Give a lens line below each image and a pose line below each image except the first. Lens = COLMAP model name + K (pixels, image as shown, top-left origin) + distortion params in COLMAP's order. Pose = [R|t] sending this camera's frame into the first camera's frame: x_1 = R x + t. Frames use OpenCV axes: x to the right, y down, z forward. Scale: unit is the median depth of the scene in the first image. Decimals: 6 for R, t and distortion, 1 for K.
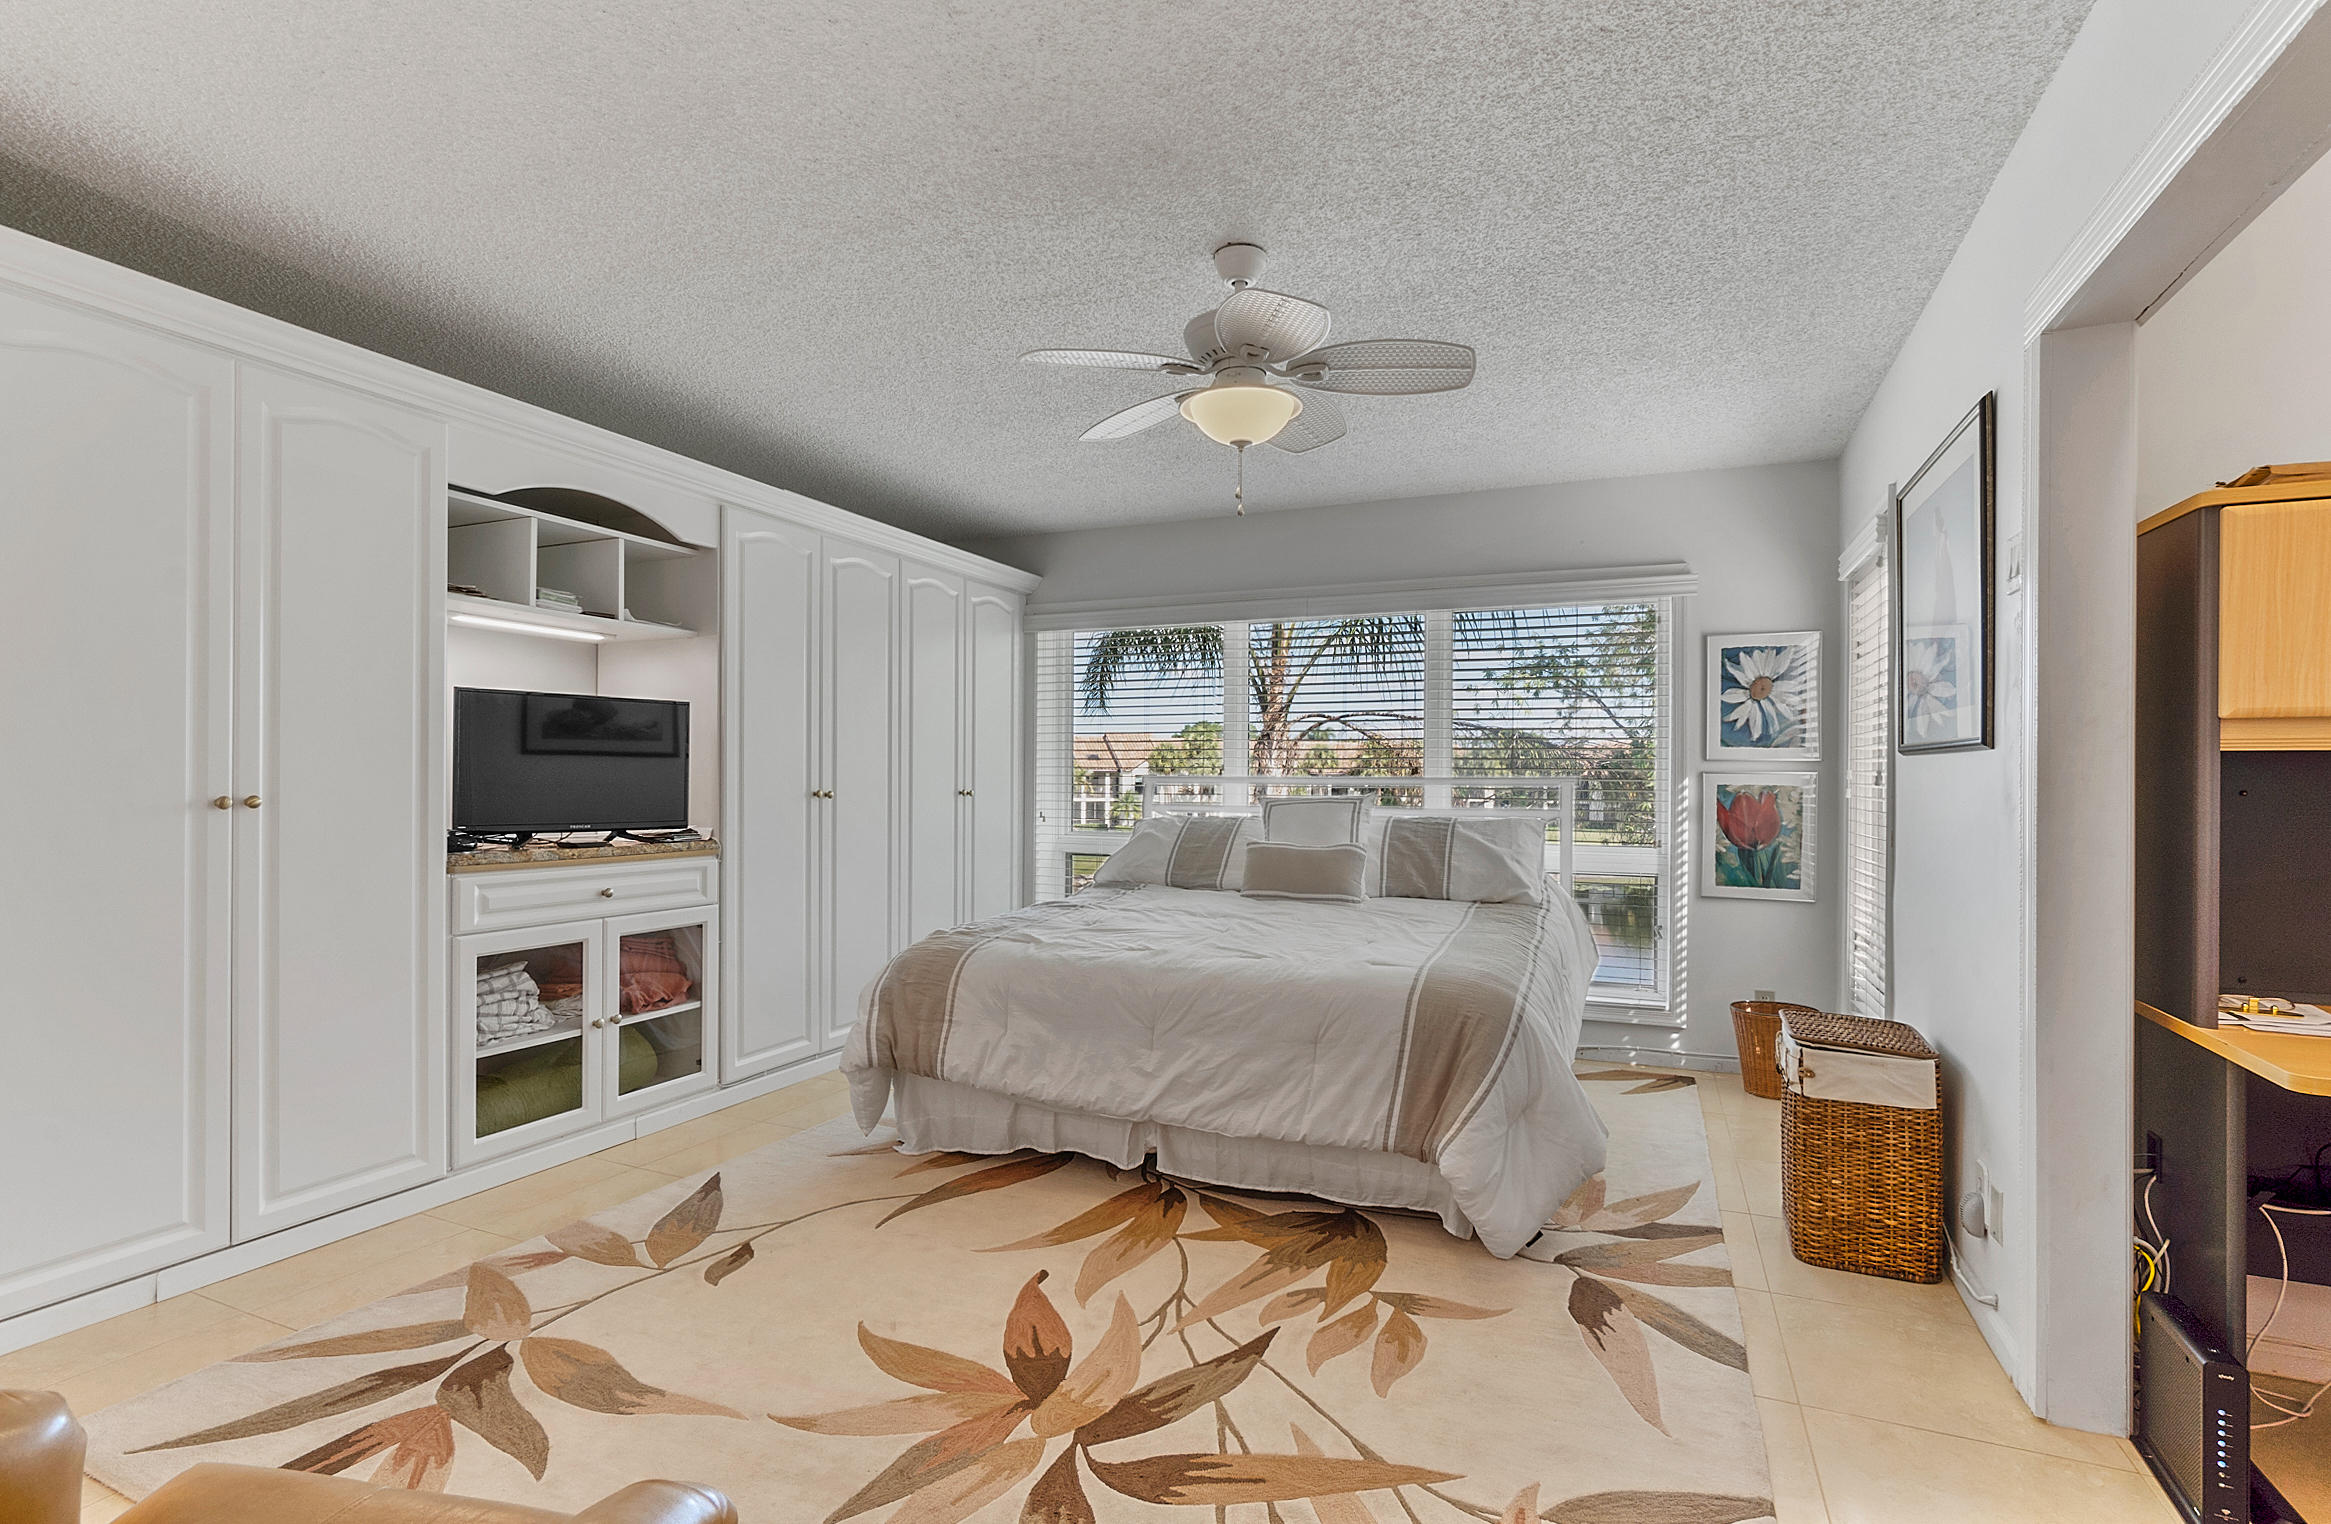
lens RADIAL K [[1095.2, 0, 1165.8], [0, 1095.2, 769.5], [0, 0, 1]] dist [0.001330, -0.000569]
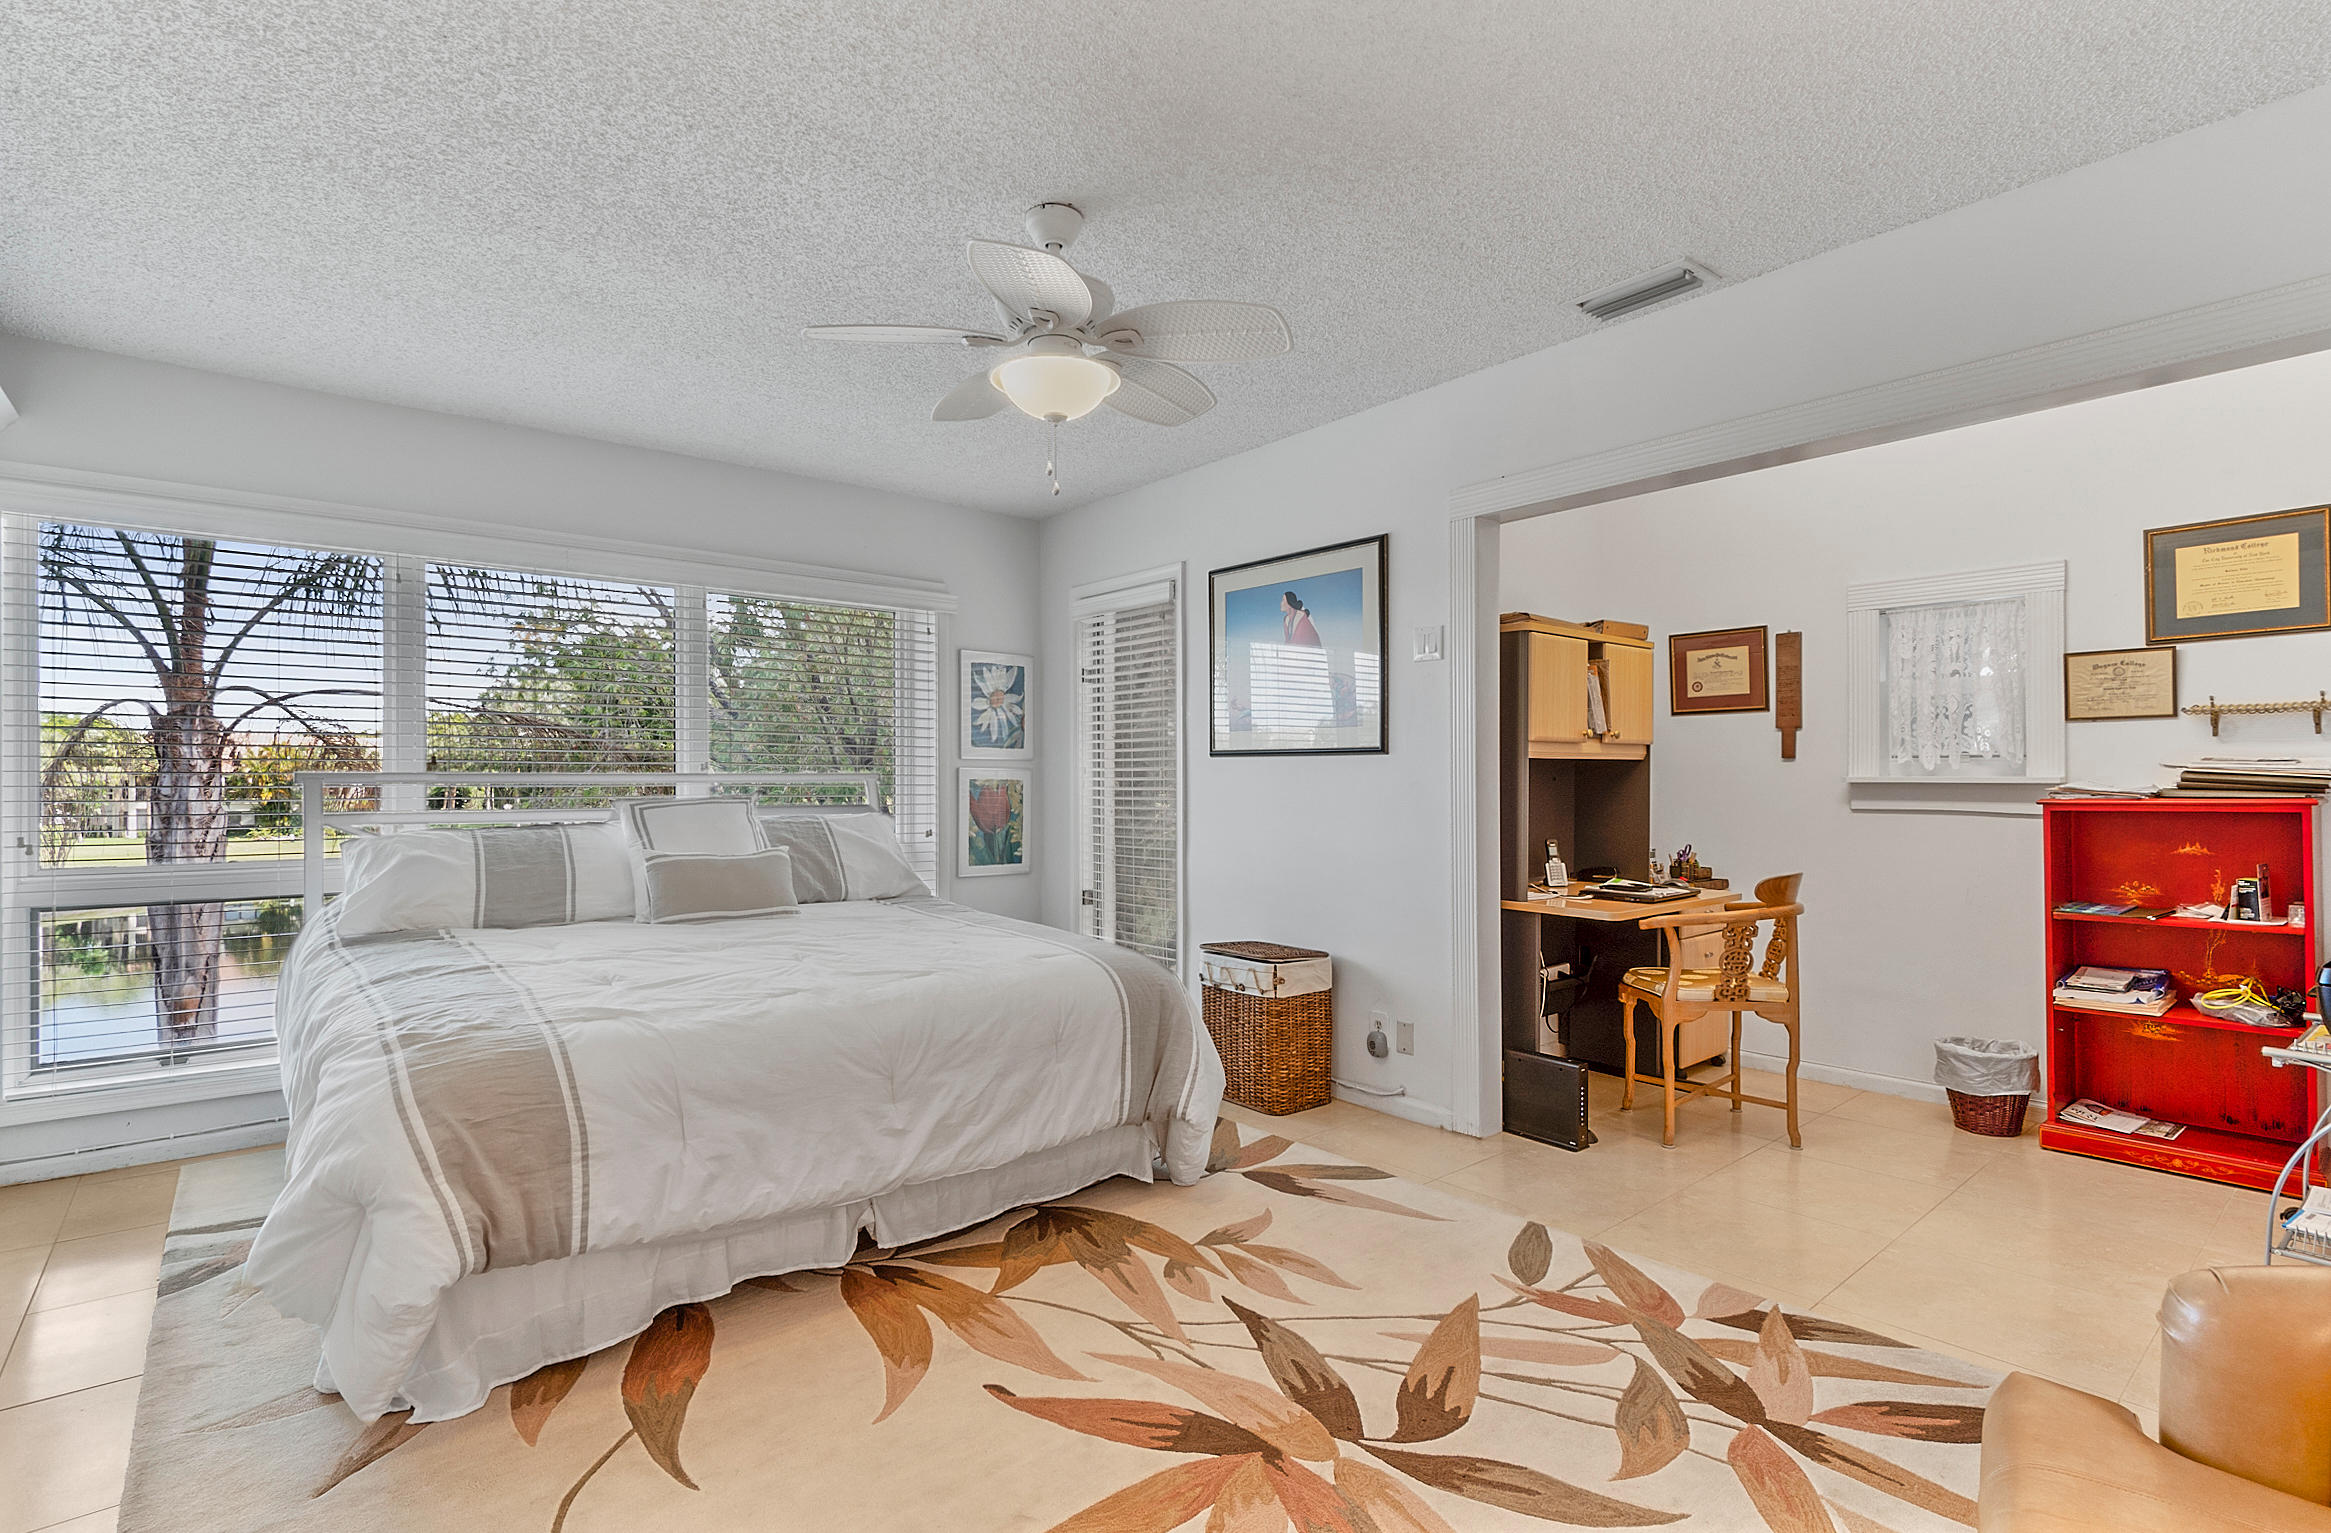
lens RADIAL K [[1085.0, 0, 1166.9], [0, 1085.0, 776.6], [0, 0, 1]] dist [-0.003689, -0.000011]
pose [[0.444522, -0.002772, 0.895764, -0.720184], [-0.004902, 0.999973, 0.005527, 0.005982], [-0.895754, -0.006848, 0.444496, 0.503136]]
